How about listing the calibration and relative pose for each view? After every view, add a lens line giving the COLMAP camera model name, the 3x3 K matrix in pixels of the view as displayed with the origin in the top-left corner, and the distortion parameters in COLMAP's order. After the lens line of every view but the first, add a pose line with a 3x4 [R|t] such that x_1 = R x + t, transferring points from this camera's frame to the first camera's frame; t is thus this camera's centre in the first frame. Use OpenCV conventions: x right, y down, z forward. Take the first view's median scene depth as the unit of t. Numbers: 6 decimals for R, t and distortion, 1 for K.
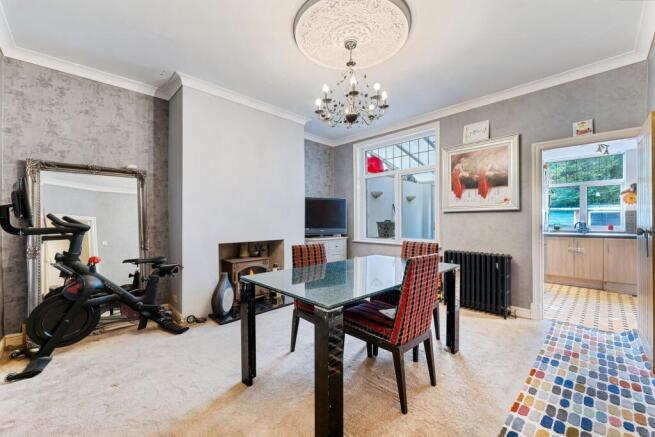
lens RADIAL K [[266.2, 0, 327.4], [0, 266.2, 224.5], [0, 0, 1]] dist [0.000198, -0.000150]
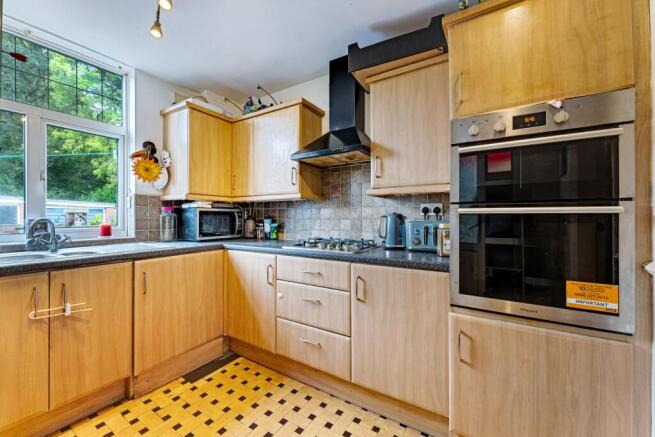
lens RADIAL K [[265.0, 0, 327.5], [0, 265.0, 218.5], [0, 0, 1]] dist [-0.001085, -0.000146]
pose [[-0.234396, -0.000006, 0.972141, 0.572404], [0.004685, 0.999988, 0.001136, -0.007805], [-0.972130, 0.004821, -0.234394, 0.767823]]
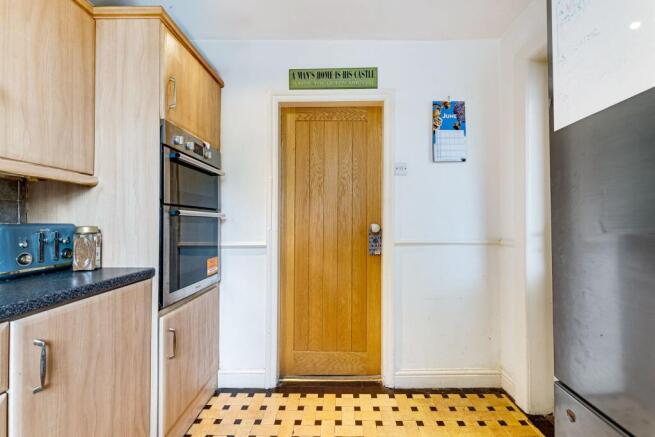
lens RADIAL K [[266.2, 0, 327.4], [0, 266.2, 224.5], [0, 0, 1]] dist [0.000198, -0.000150]
pose [[-0.699546, 0.003878, -0.714577, 0.871726], [-0.002575, 0.999965, 0.007948, -0.005732], [0.714583, 0.007399, -0.699512, 0.882146]]
